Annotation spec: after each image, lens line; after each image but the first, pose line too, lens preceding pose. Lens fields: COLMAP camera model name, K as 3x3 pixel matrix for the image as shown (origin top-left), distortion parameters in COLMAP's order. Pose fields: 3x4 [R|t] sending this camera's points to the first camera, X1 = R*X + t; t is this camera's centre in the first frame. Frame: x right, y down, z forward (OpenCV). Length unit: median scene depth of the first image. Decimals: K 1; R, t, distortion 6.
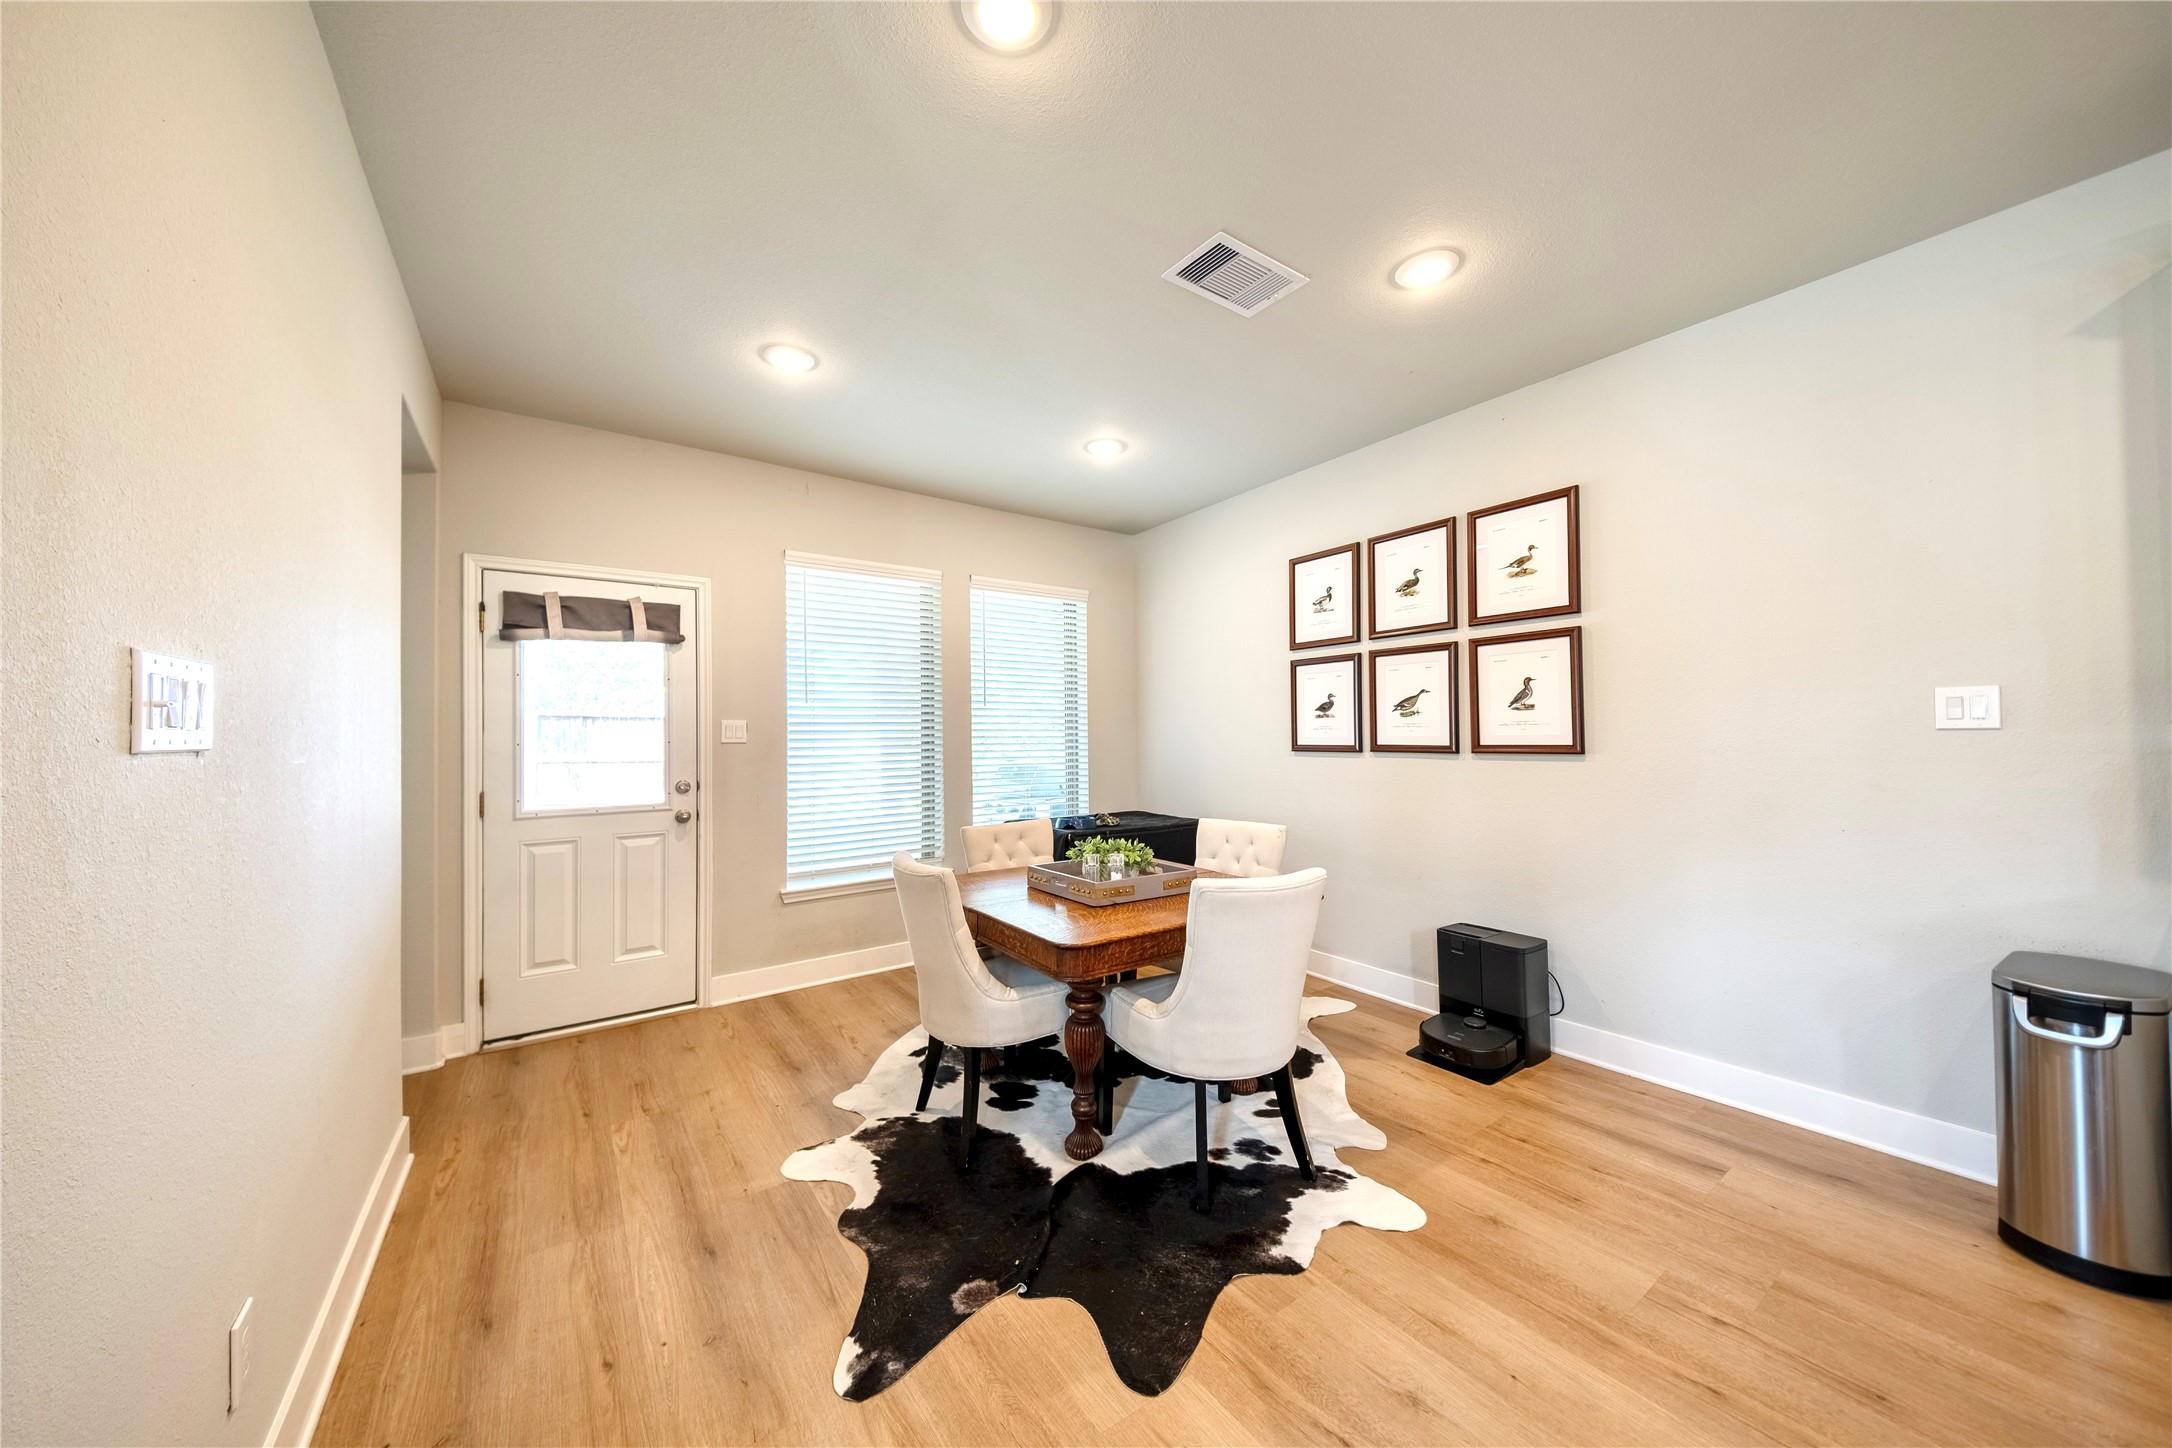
lens RADIAL K [[748.6, 0, 1100.2], [0, 748.6, 724.6], [0, 0, 1]] dist [0.002913, -0.001504]
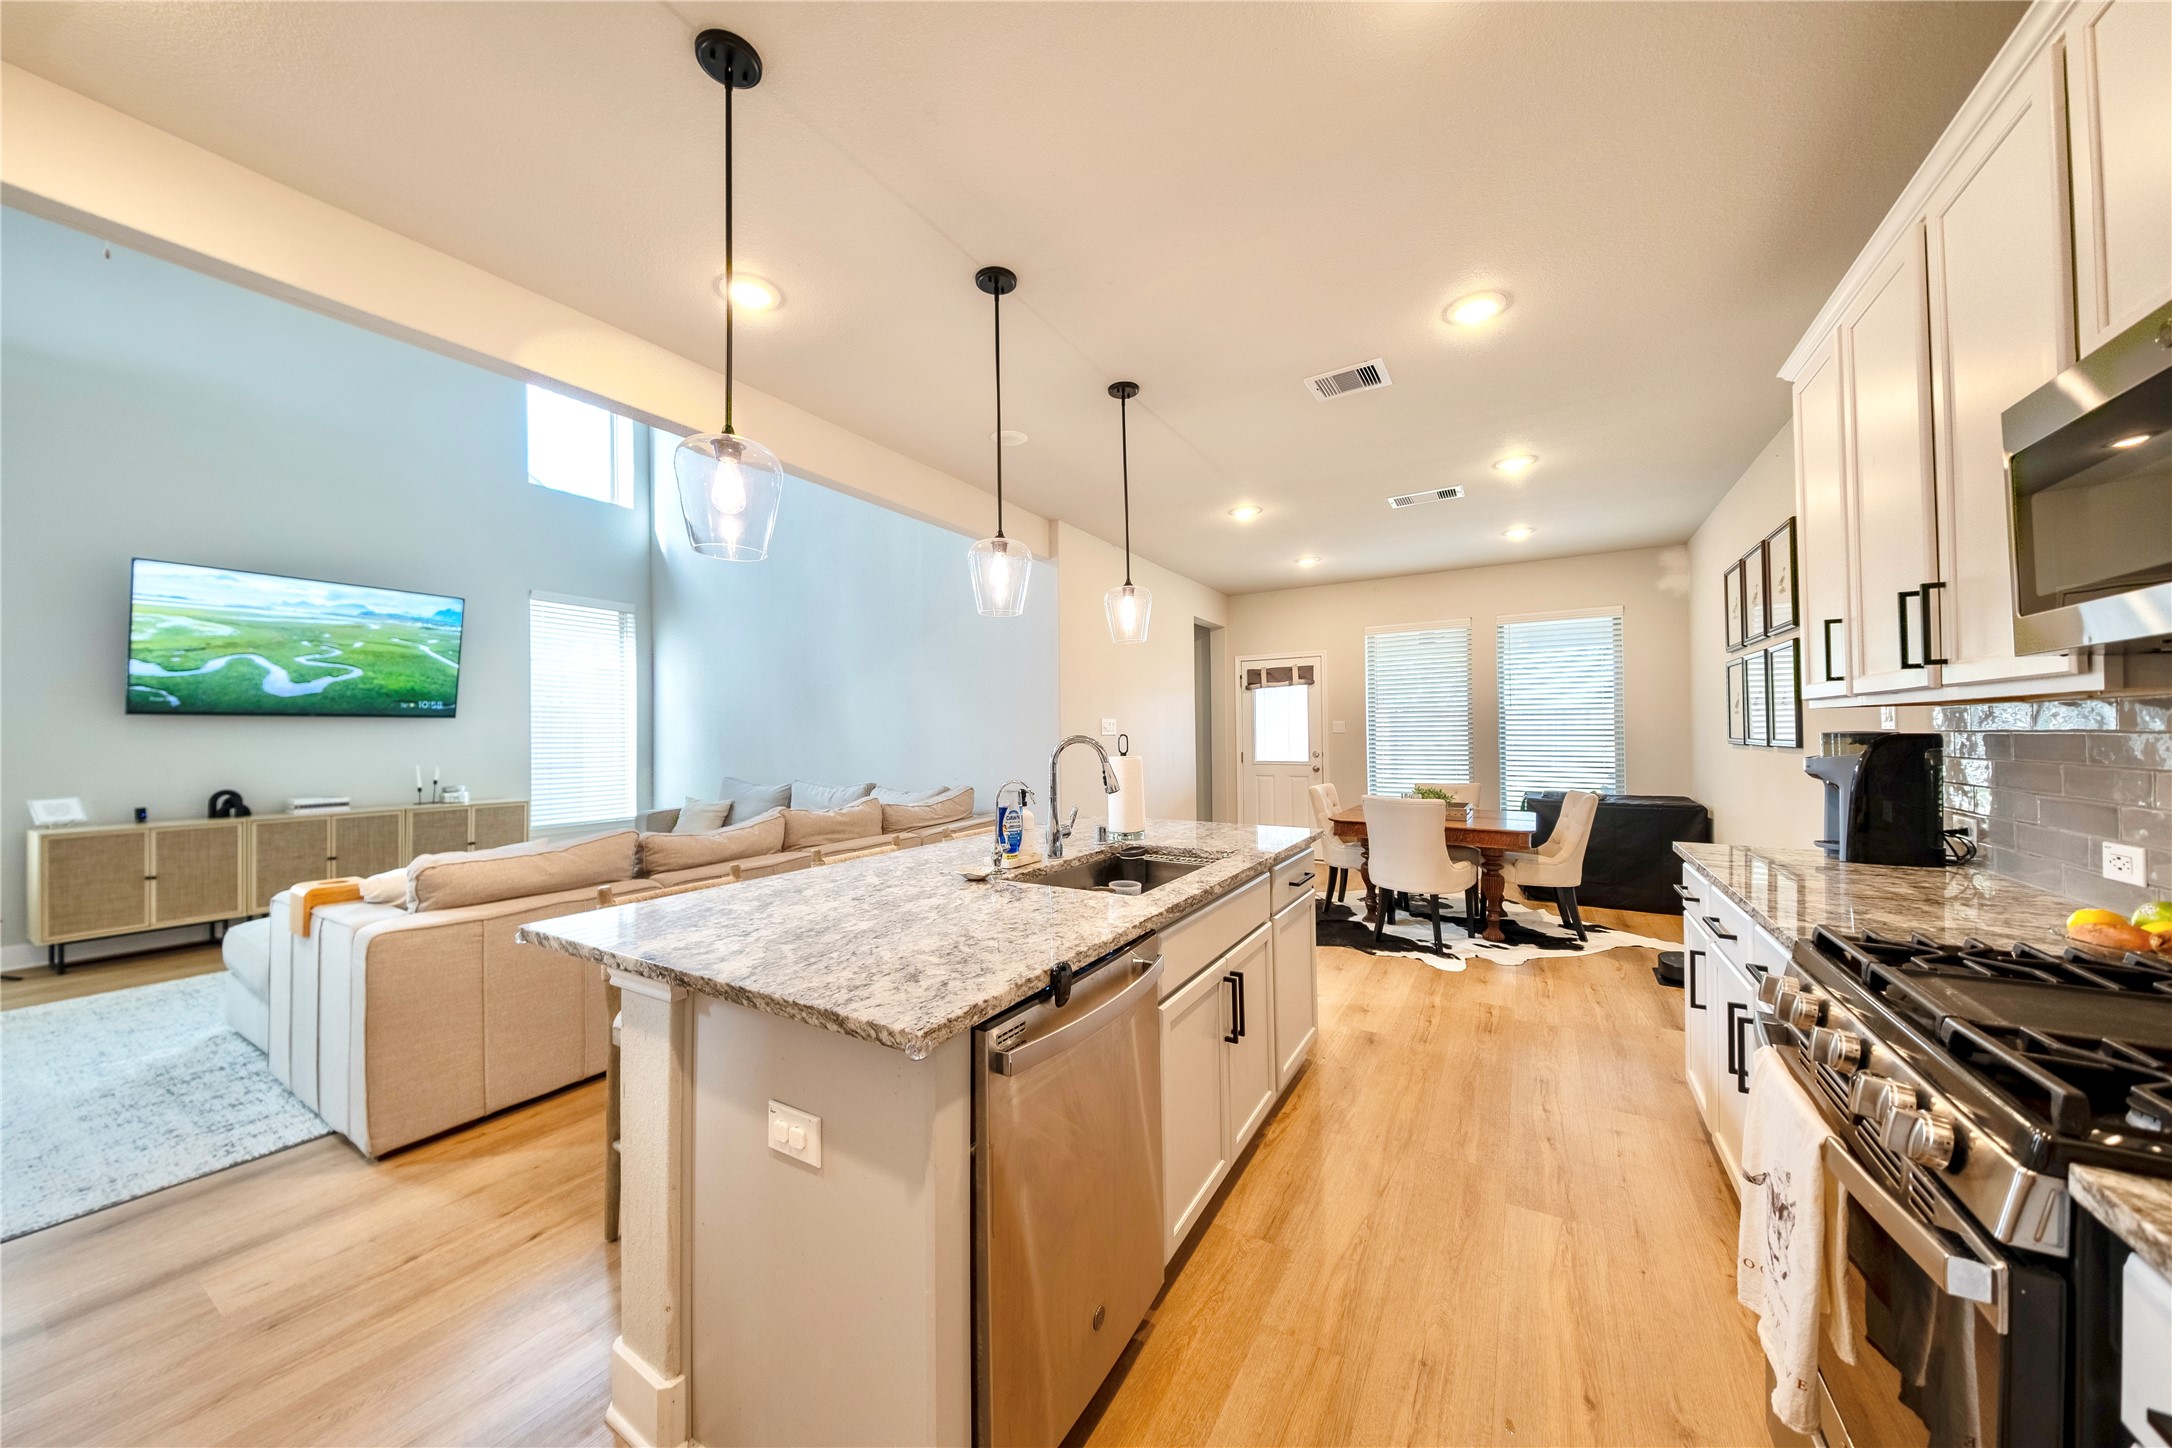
lens RADIAL K [[748.6, 0, 1083.2], [0, 748.6, 723.9], [0, 0, 1]] dist [0.002913, -0.001504]
pose [[0.403765, -0.003450, -0.914856, 1.089584], [0.017670, 0.999836, 0.004028, -0.019262], [0.914692, -0.017792, 0.403759, -0.418082]]
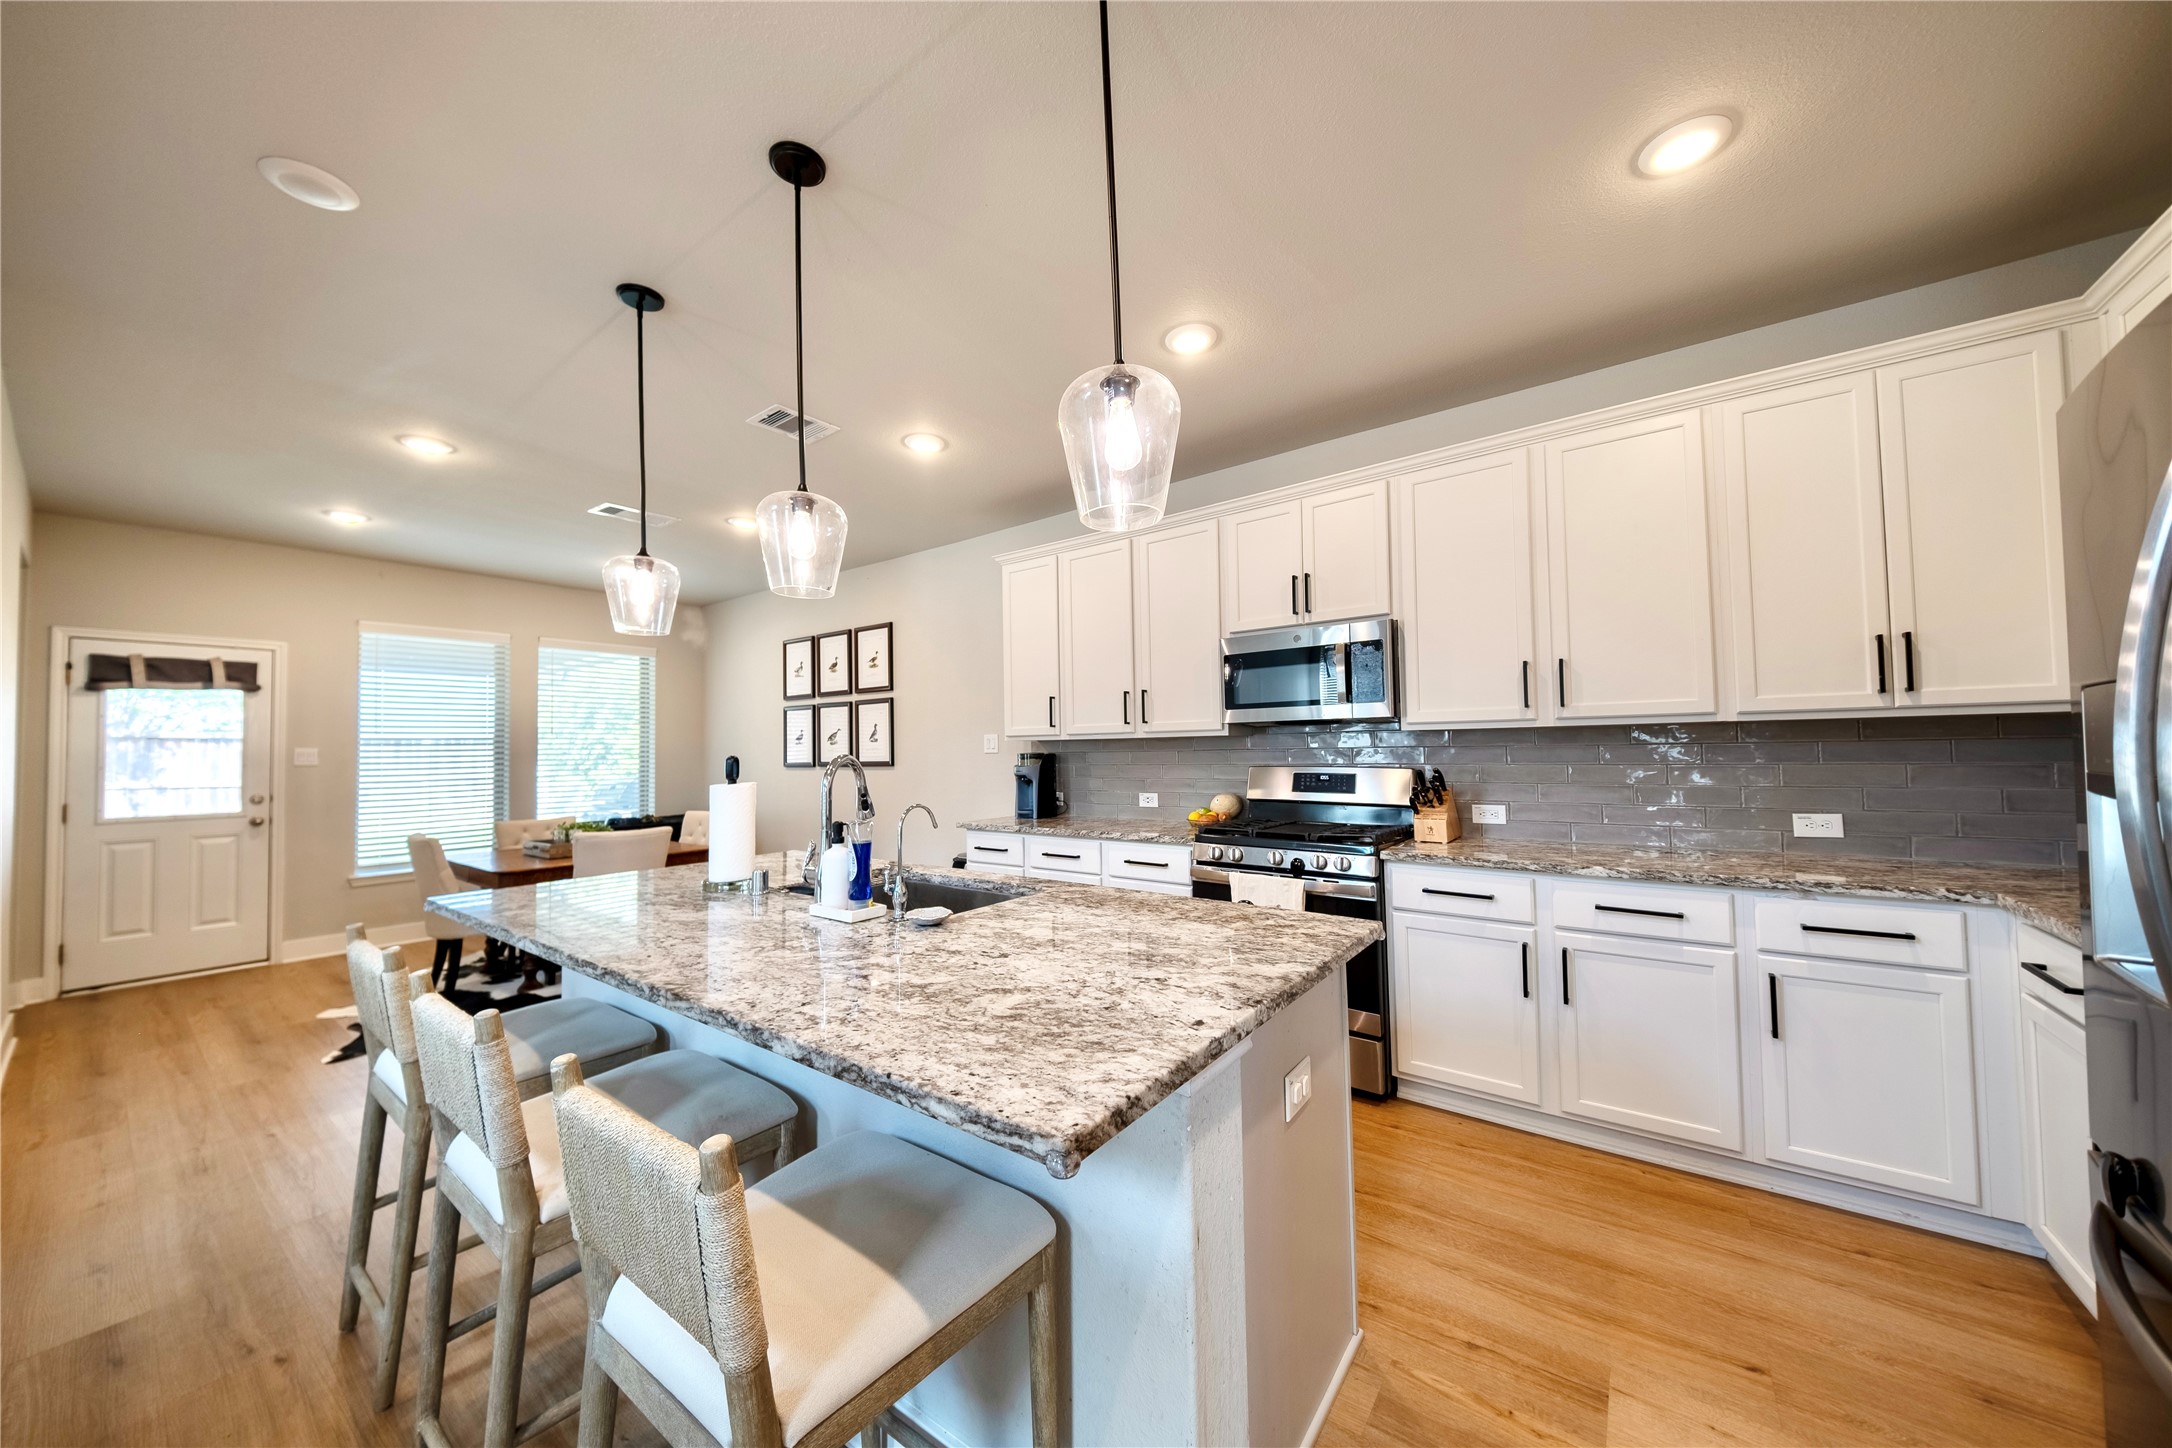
lens RADIAL K [[748.6, 0, 1077.1], [0, 748.6, 733.0], [0, 0, 1]] dist [0.002913, -0.001504]
pose [[0.945088, 0.004557, 0.326785, 0.405007], [0.001111, 0.999852, -0.017157, -0.009656], [-0.326815, 0.016578, 0.944943, -0.779002]]
